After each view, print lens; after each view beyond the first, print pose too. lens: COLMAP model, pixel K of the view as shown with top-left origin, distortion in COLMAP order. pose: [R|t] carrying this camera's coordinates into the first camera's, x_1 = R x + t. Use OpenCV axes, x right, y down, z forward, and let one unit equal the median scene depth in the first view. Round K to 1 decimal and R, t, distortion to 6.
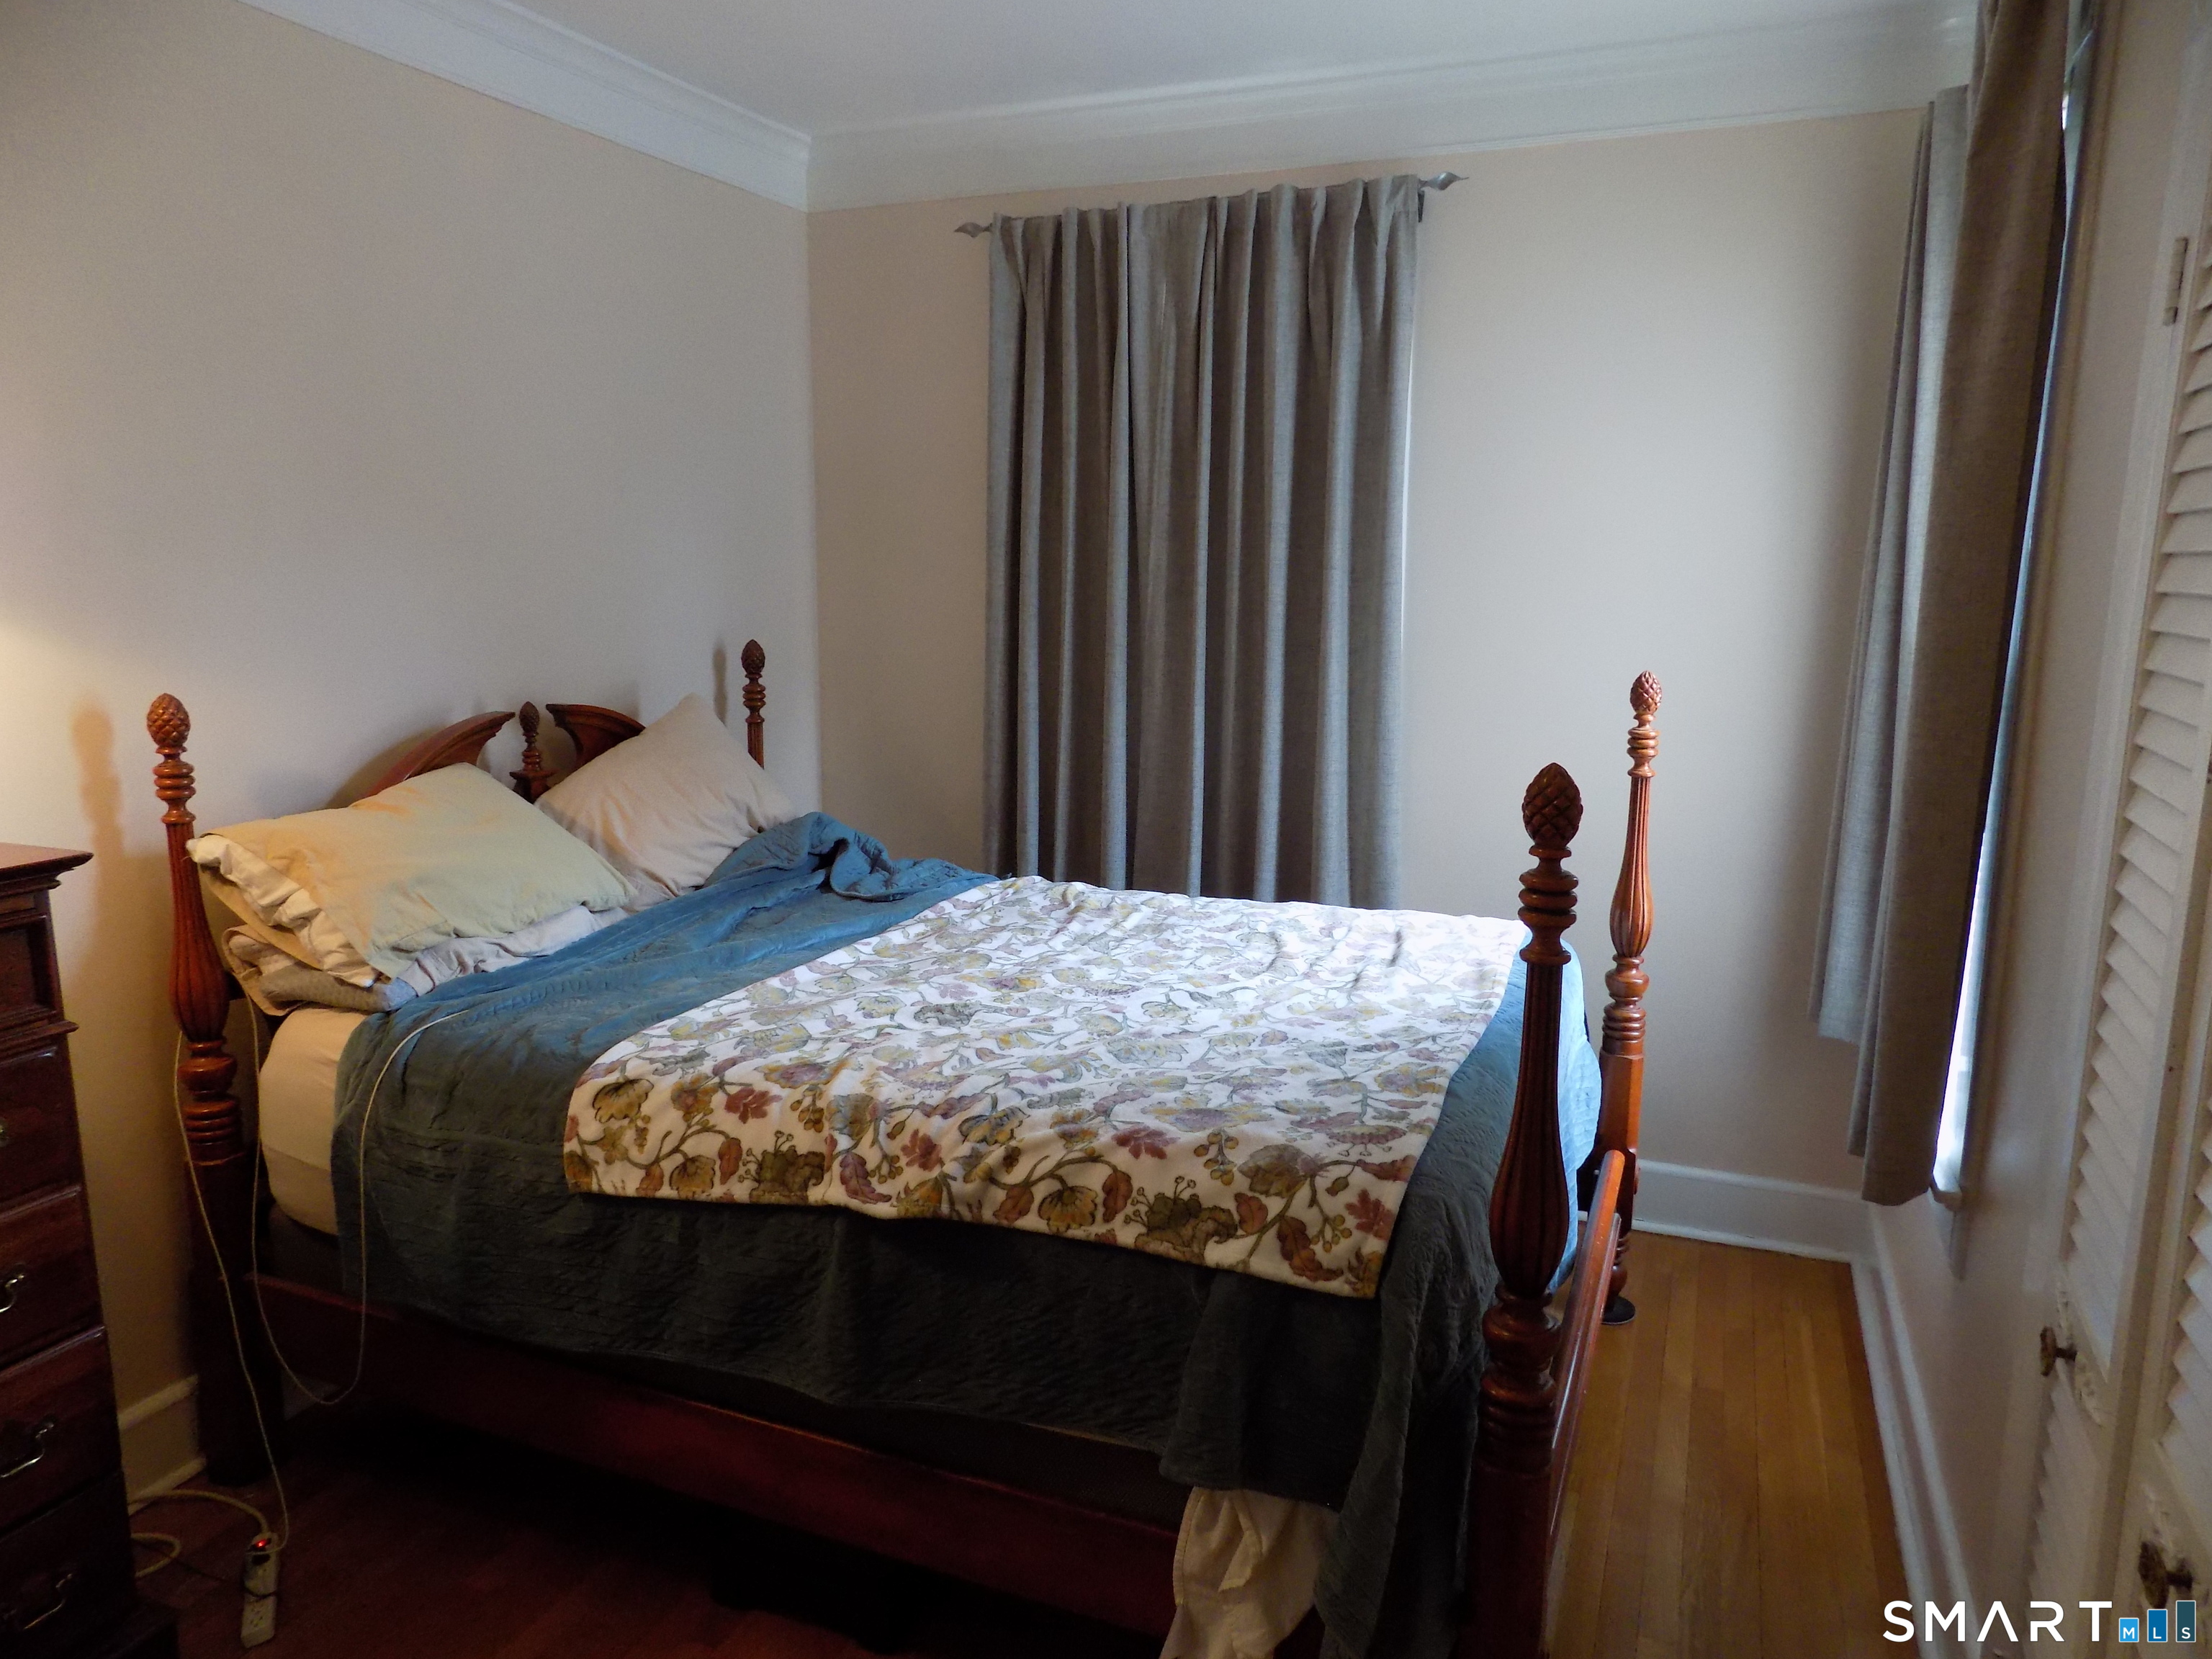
lens RADIAL K [[1512.7, 0, 1100.9], [0, 1512.7, 807.5], [0, 0, 1]] dist [-0.073807, 0.079462]
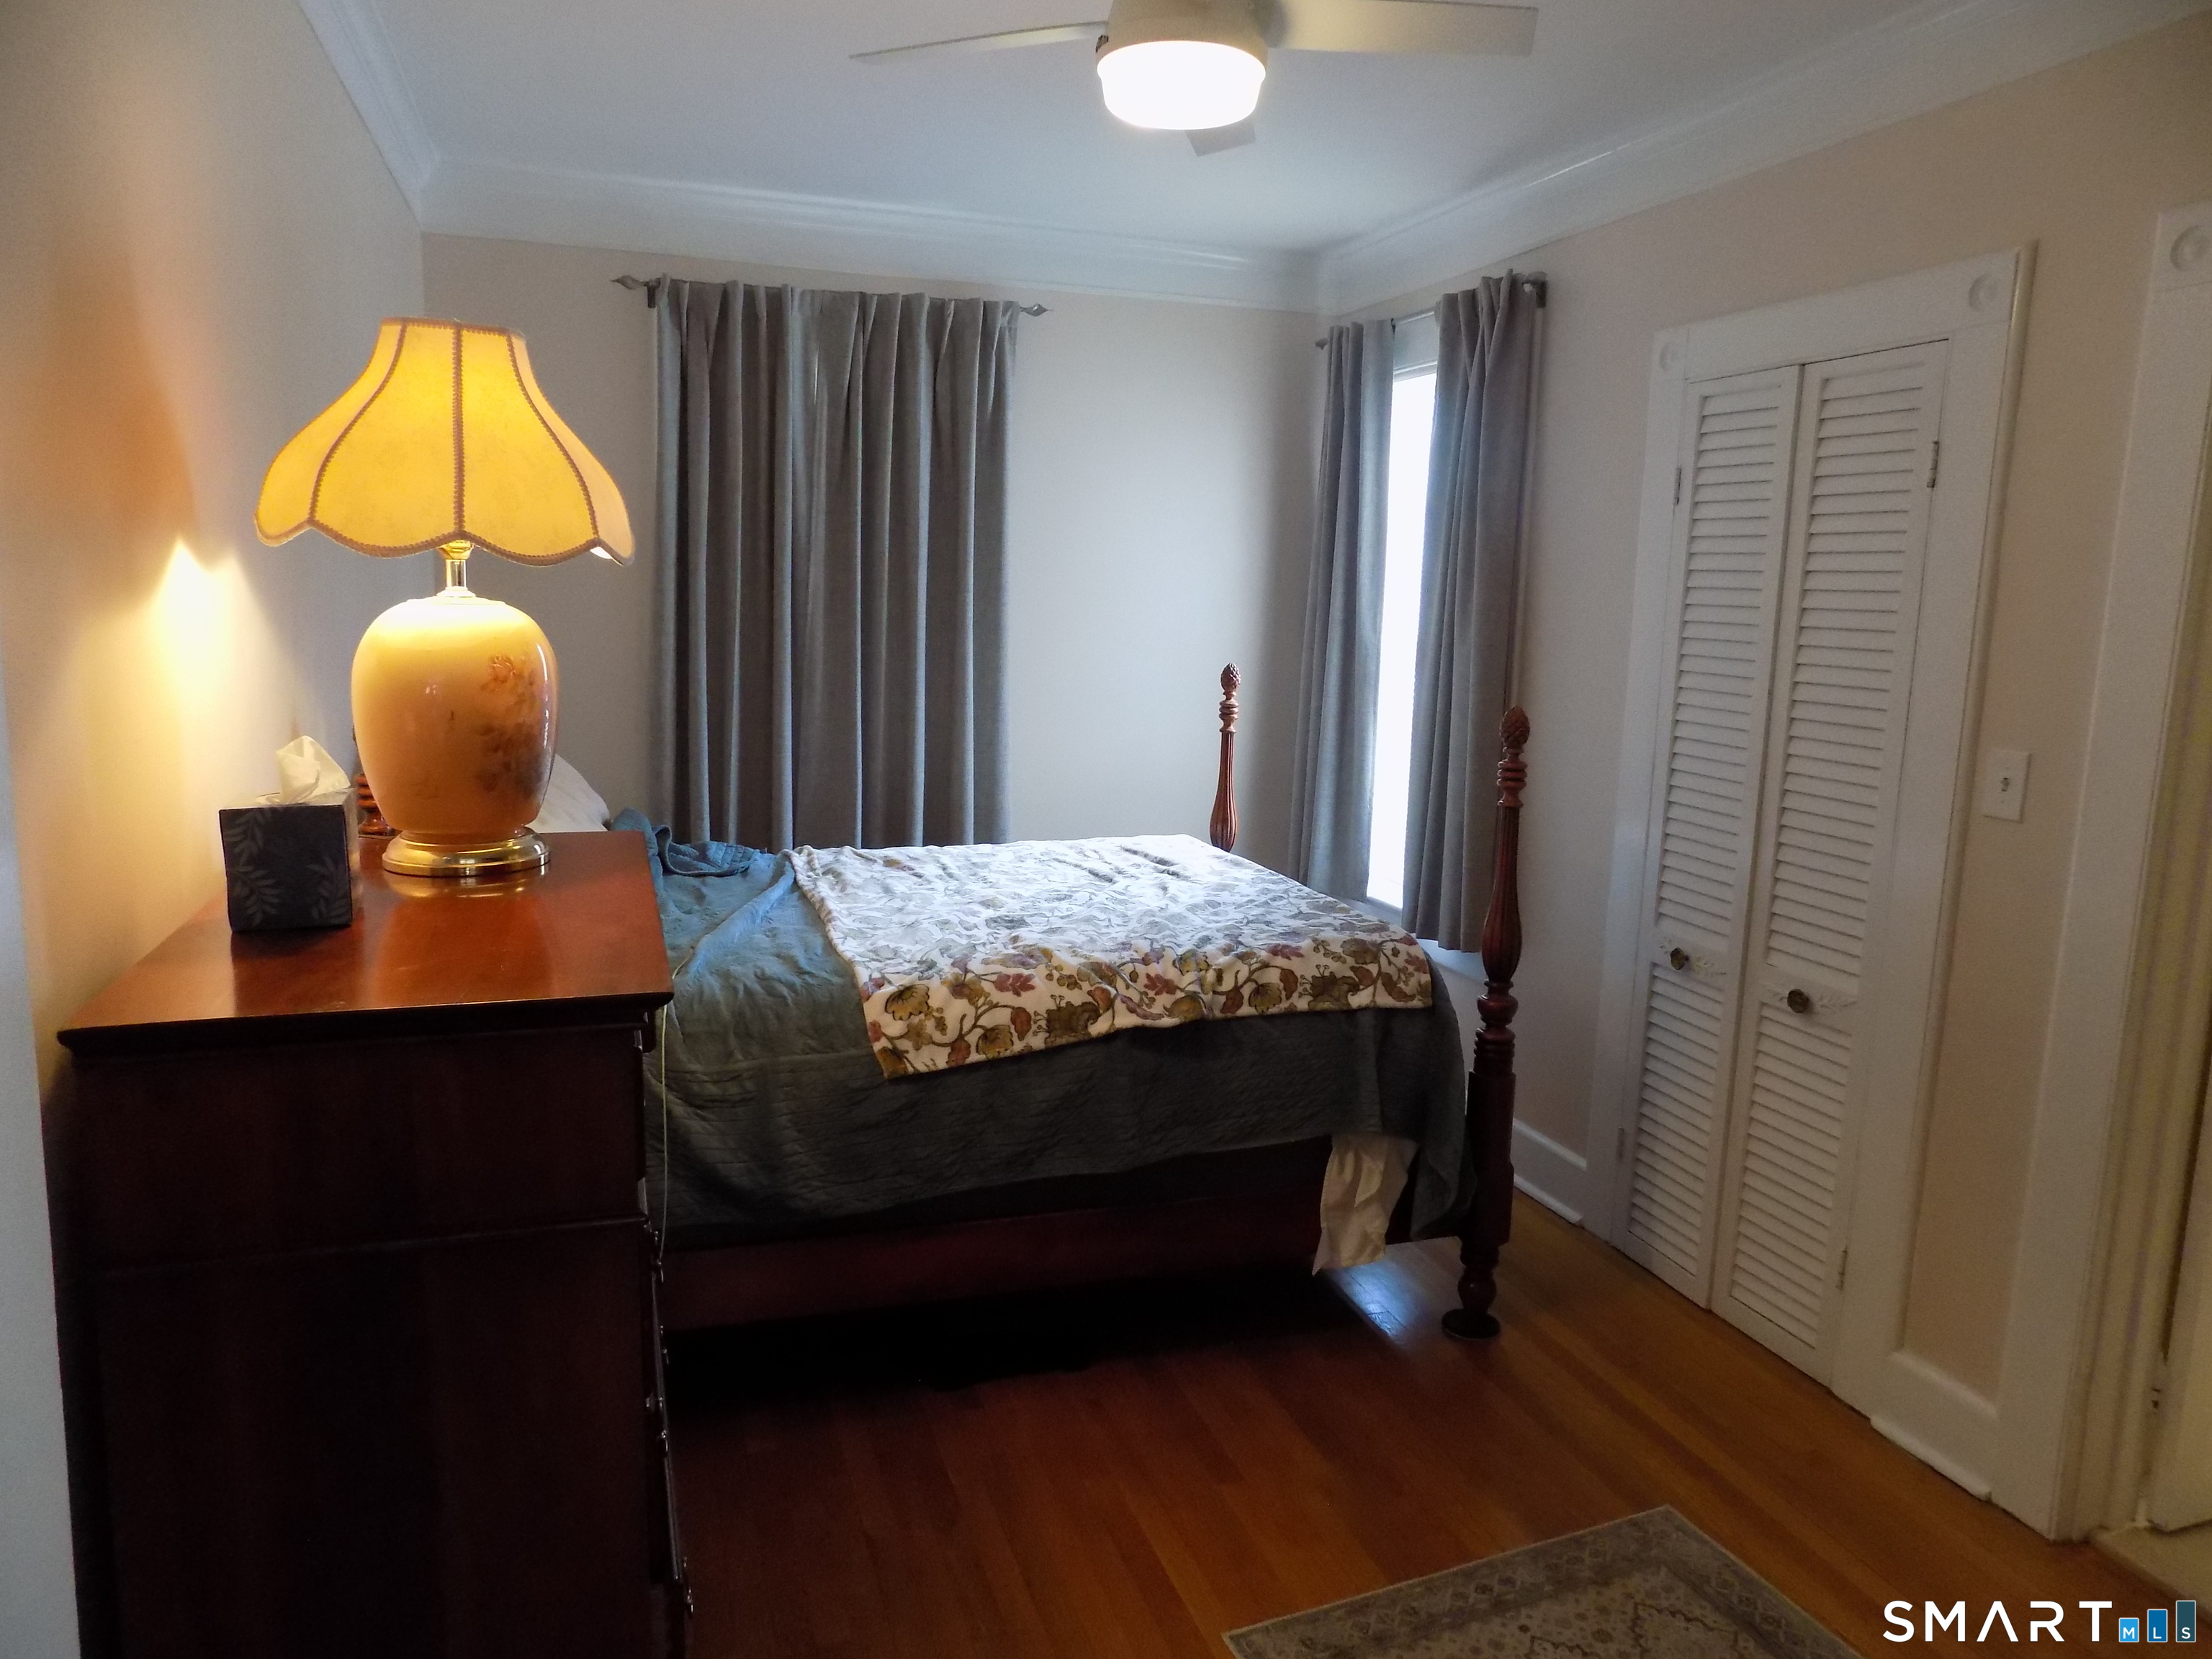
lens RADIAL K [[1512.7, 0, 1100.9], [0, 1512.7, 807.5], [0, 0, 1]] dist [-0.073807, 0.079462]
pose [[0.759144, -0.079494, 0.646051, -1.061152], [0.081989, 0.996288, 0.026248, 0.006289], [-0.645739, 0.033043, 0.762843, -0.115291]]
